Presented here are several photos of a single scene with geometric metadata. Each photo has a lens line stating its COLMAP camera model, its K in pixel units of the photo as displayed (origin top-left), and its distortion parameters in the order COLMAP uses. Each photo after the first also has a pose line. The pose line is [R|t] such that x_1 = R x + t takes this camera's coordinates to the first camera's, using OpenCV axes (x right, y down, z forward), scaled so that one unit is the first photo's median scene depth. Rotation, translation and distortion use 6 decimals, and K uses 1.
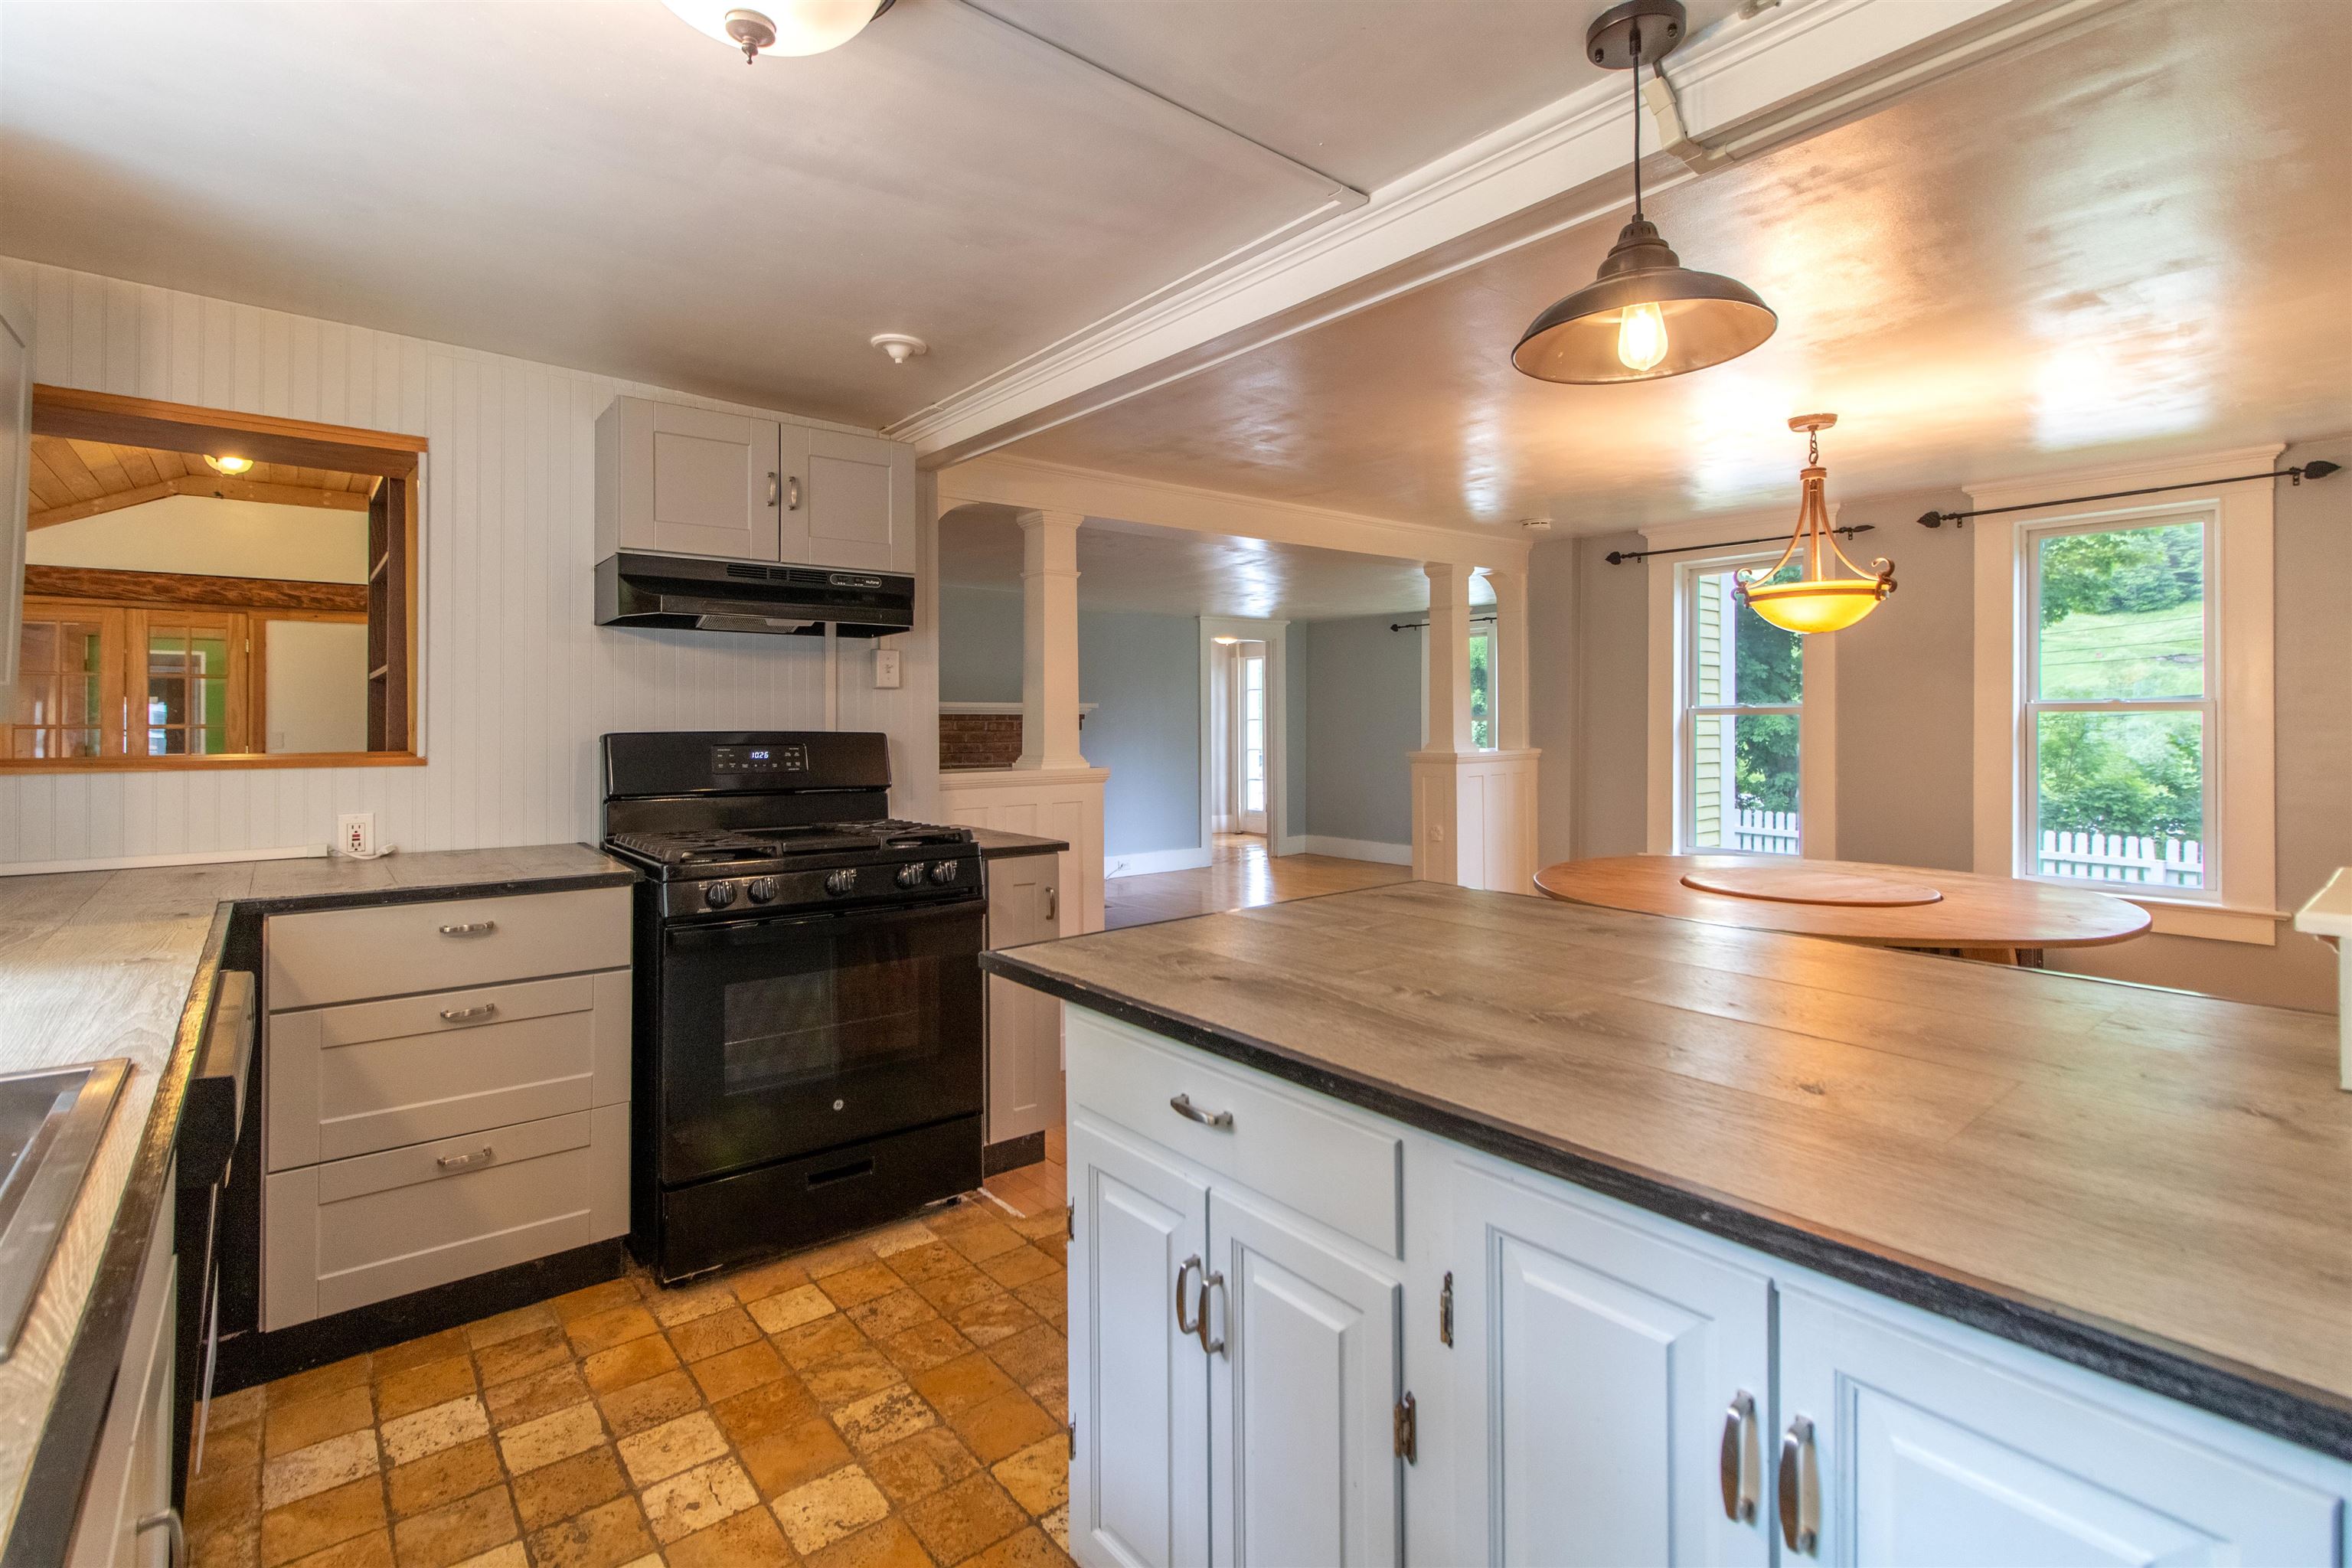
lens RADIAL K [[1091.2, 0, 1176.0], [0, 1091.2, 784.0], [0, 0, 1]] dist [0.001150, 0.000113]
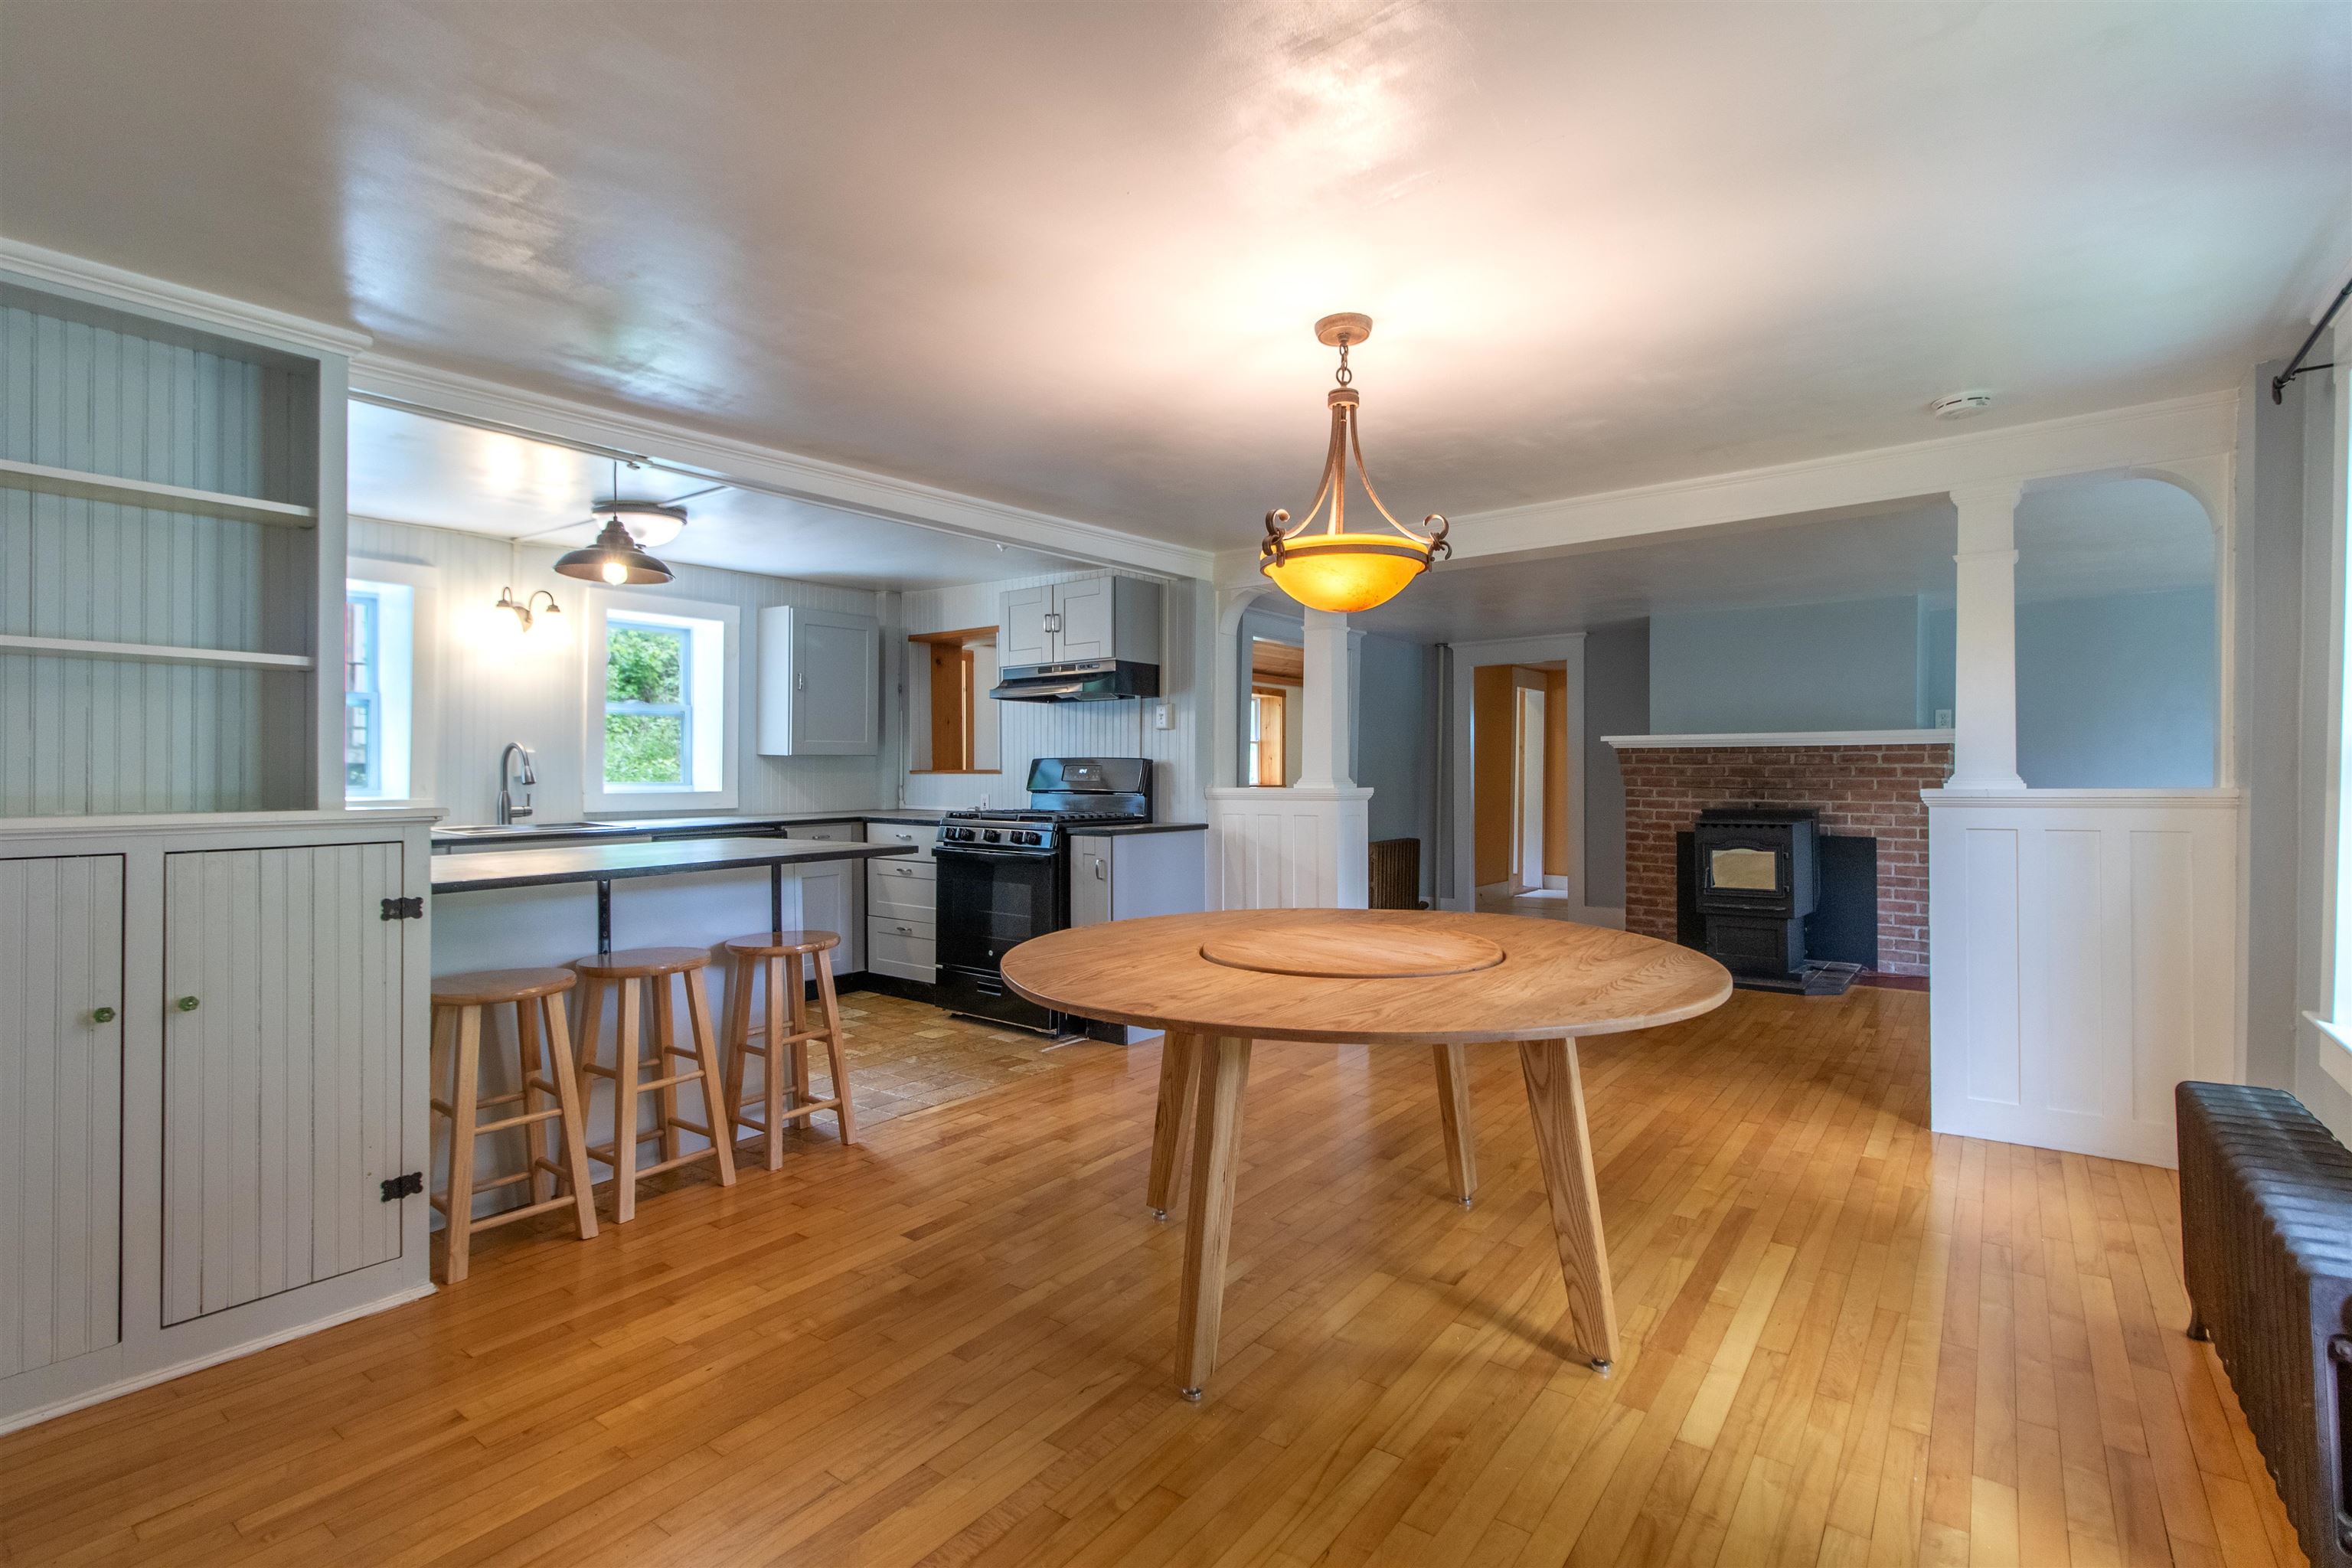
lens RADIAL K [[1054.6, 0, 1176.0], [0, 1054.6, 784.0], [0, 0, 1]] dist [0.000363, 0.000026]
pose [[0.224466, 0.013301, -0.974391, 1.291944], [-0.055483, 0.998459, 0.000848, -0.013413], [0.972901, 0.053872, 0.224858, 0.752819]]
